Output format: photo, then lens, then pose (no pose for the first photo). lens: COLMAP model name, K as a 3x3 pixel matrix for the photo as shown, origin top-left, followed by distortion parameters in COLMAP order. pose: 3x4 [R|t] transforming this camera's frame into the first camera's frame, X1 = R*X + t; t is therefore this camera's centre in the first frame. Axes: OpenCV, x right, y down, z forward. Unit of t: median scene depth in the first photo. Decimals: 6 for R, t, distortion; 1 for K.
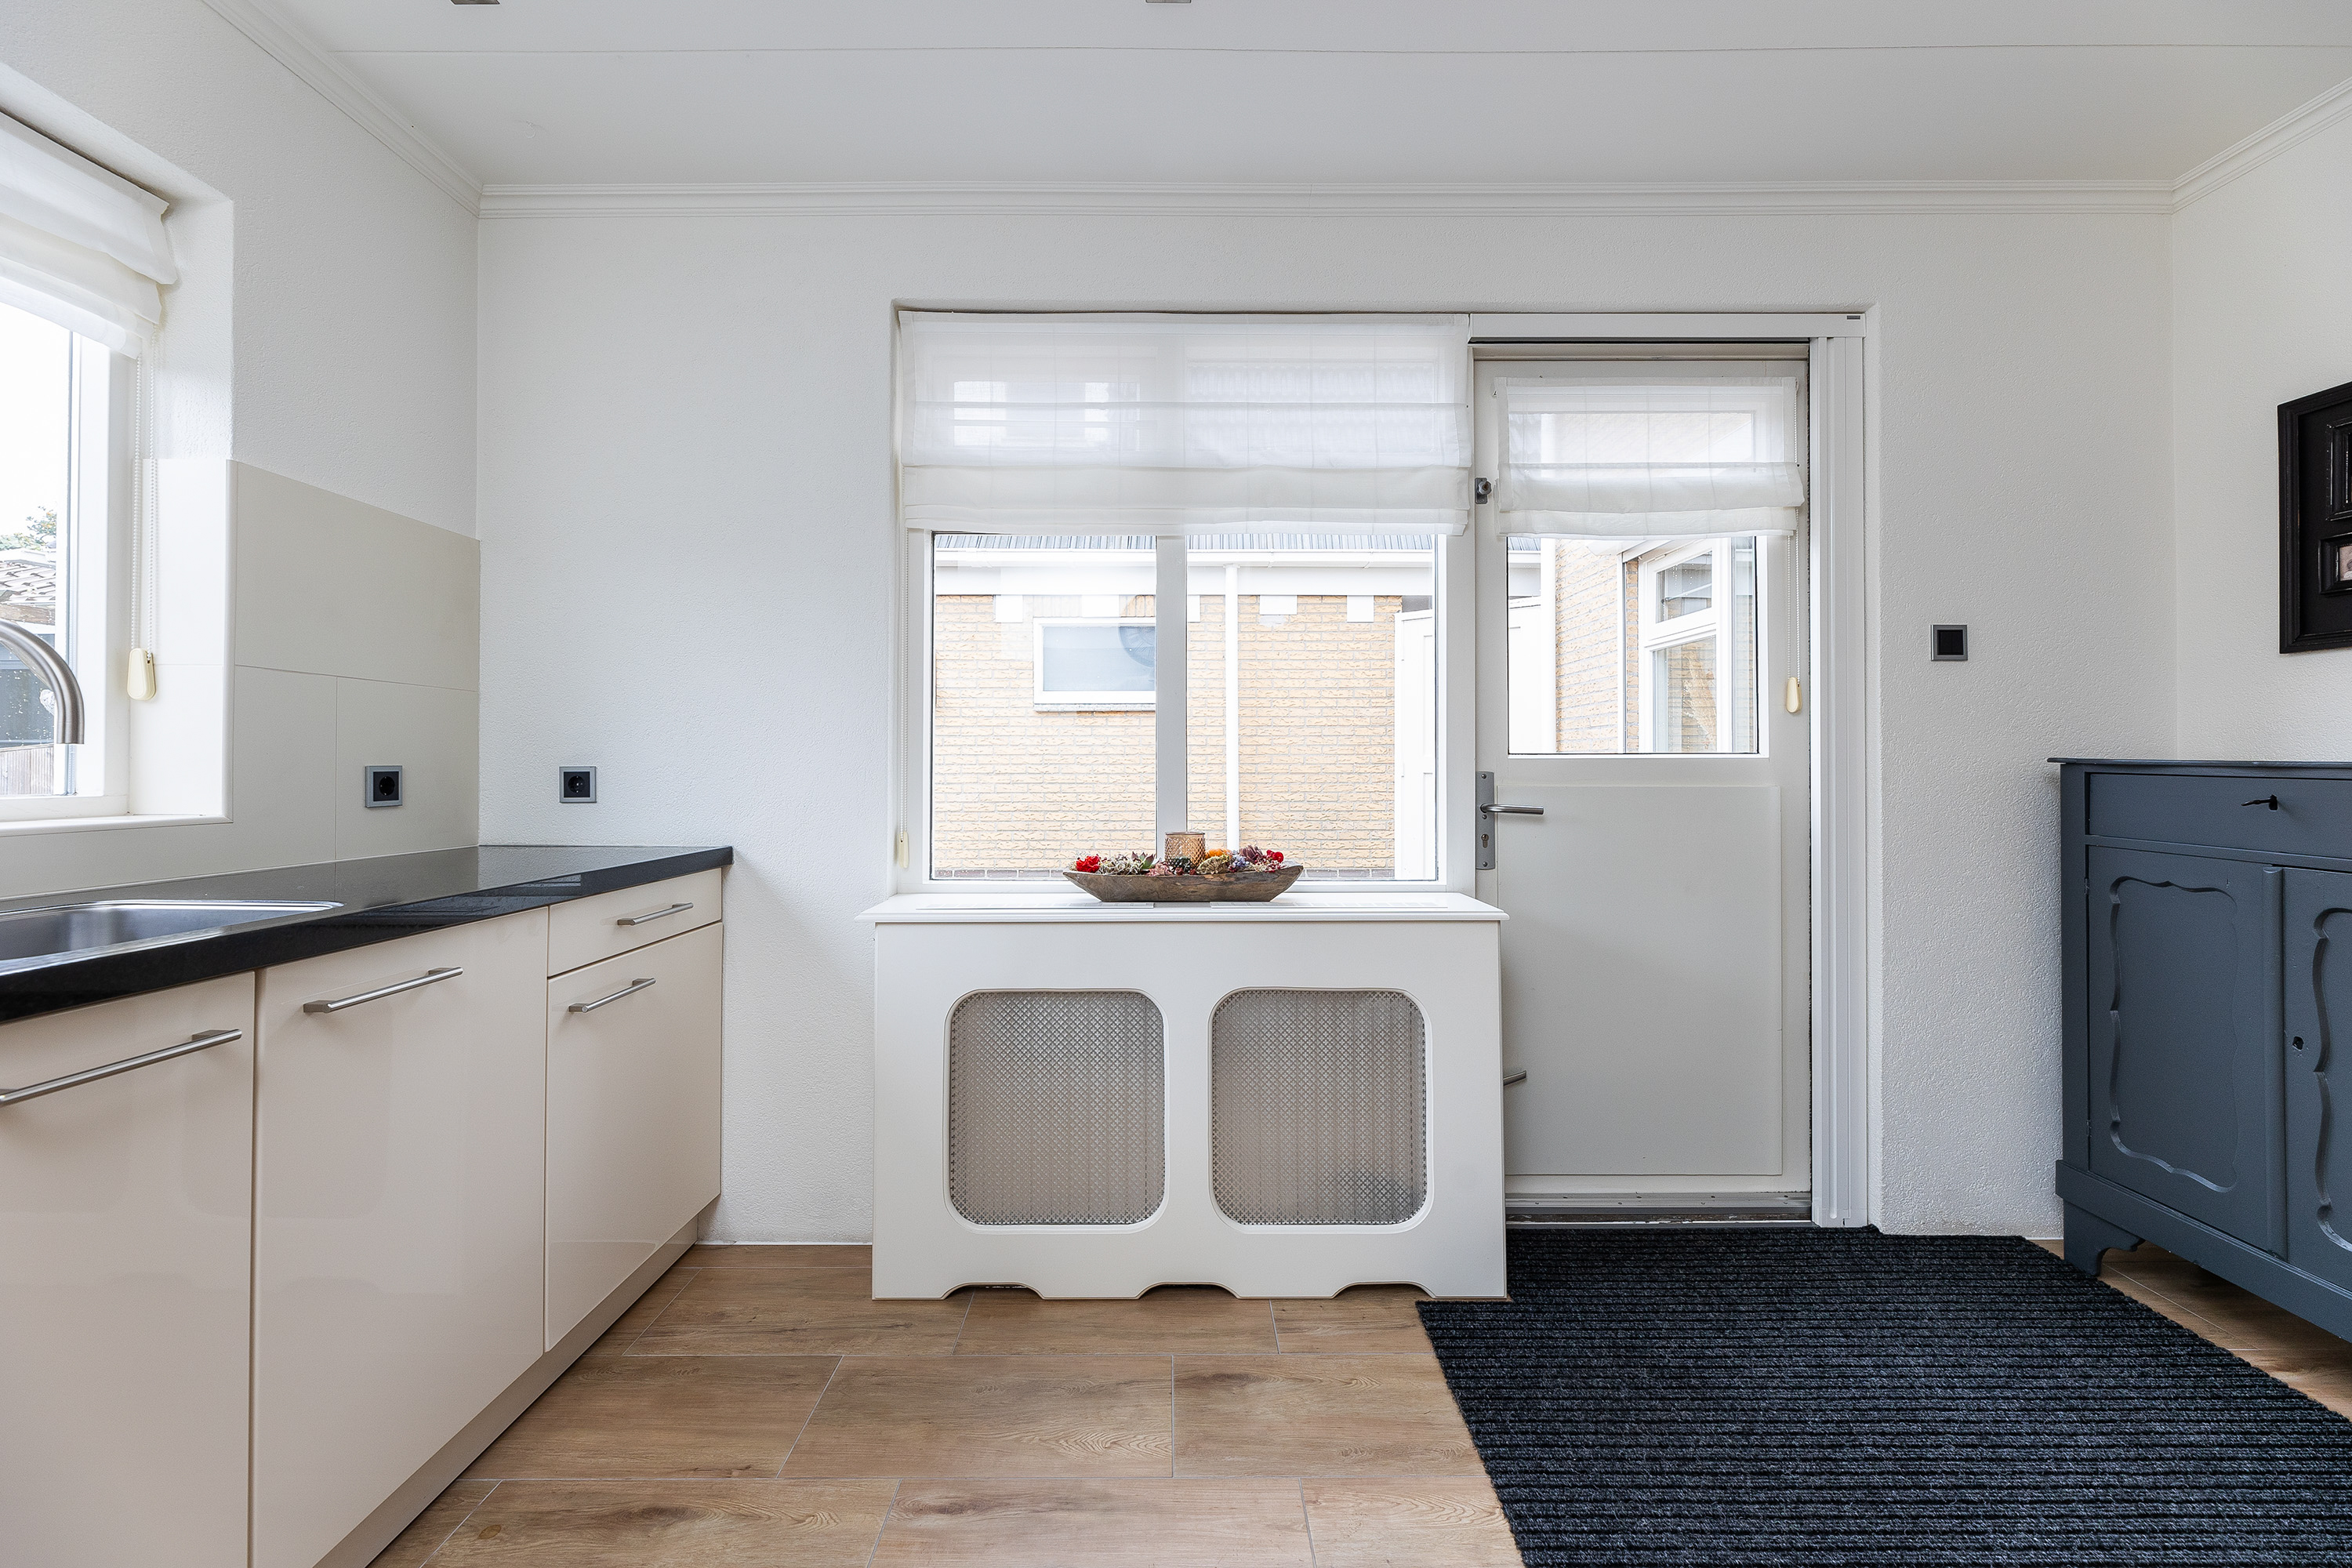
lens RADIAL K [[962.1, 0, 1189.8], [0, 962.1, 764.5], [0, 0, 1]] dist [-0.001645, 0.000279]
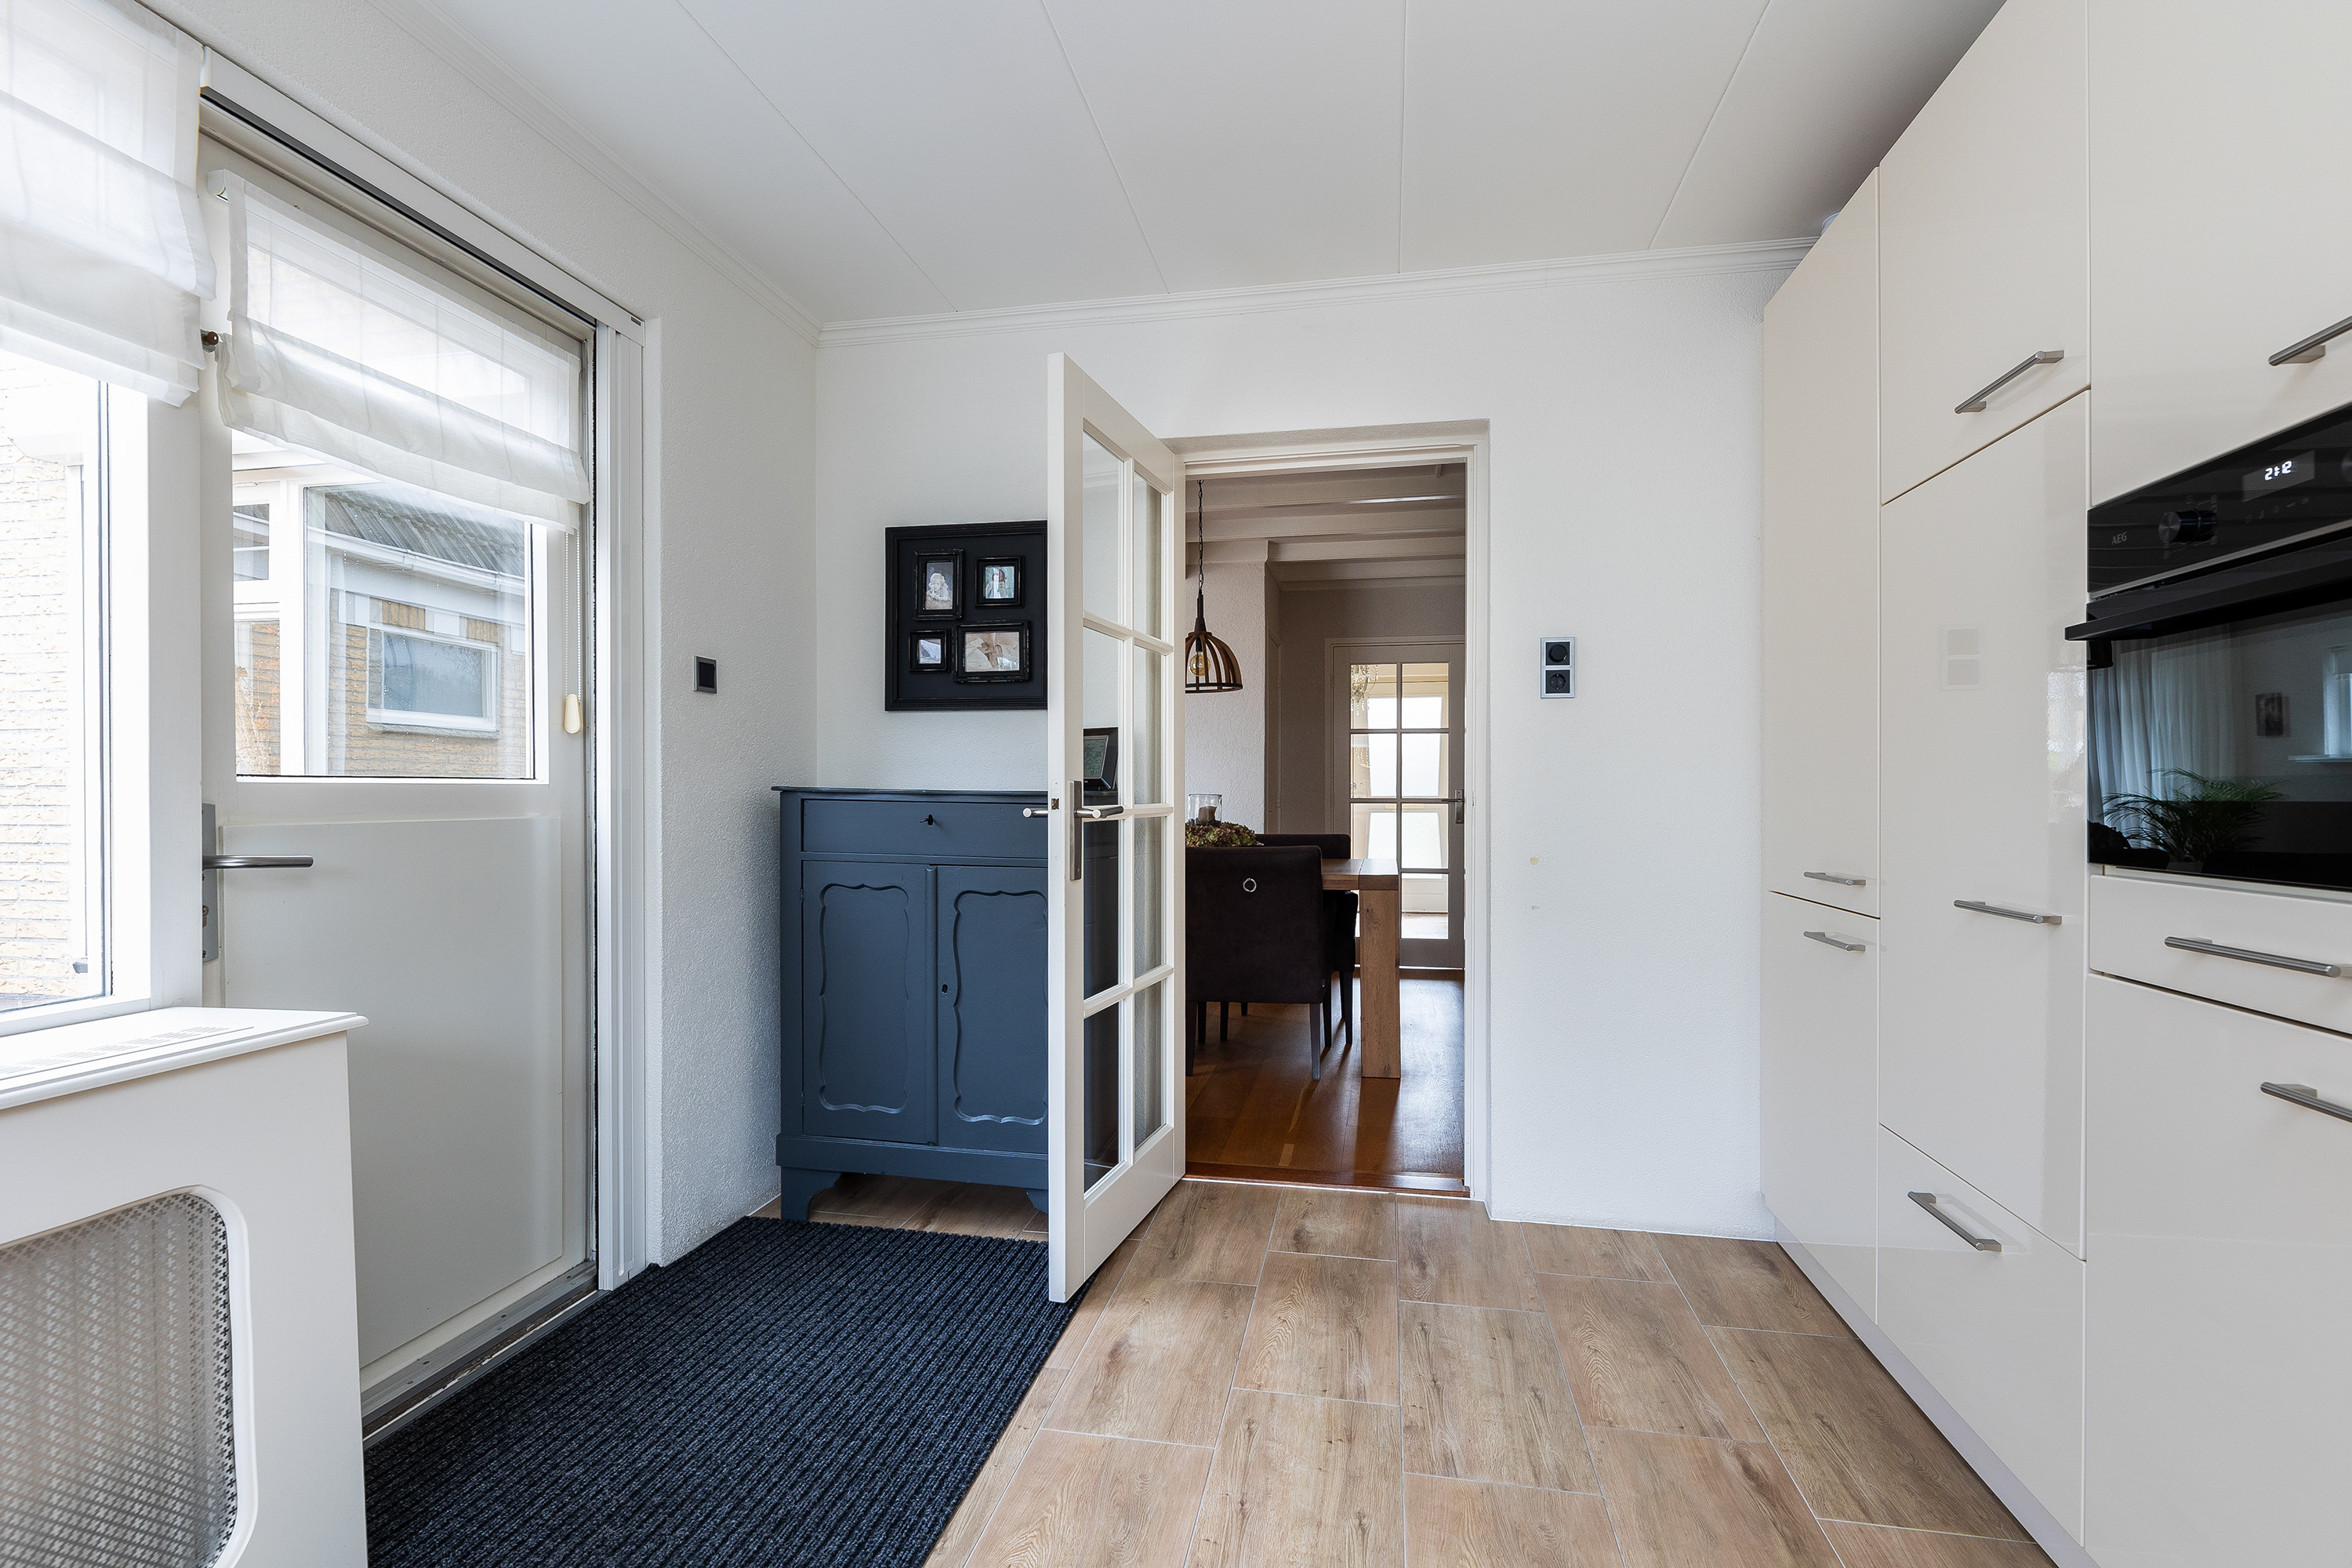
lens RADIAL K [[1082.0, 0, 1185.6], [0, 1082.0, 799.1], [0, 0, 1]] dist [-0.001529, -0.001148]
pose [[0.186382, -0.004802, 0.982466, -0.267099], [-0.003743, 0.999977, 0.005597, -0.000798], [-0.982470, -0.004721, 0.186360, 0.268280]]
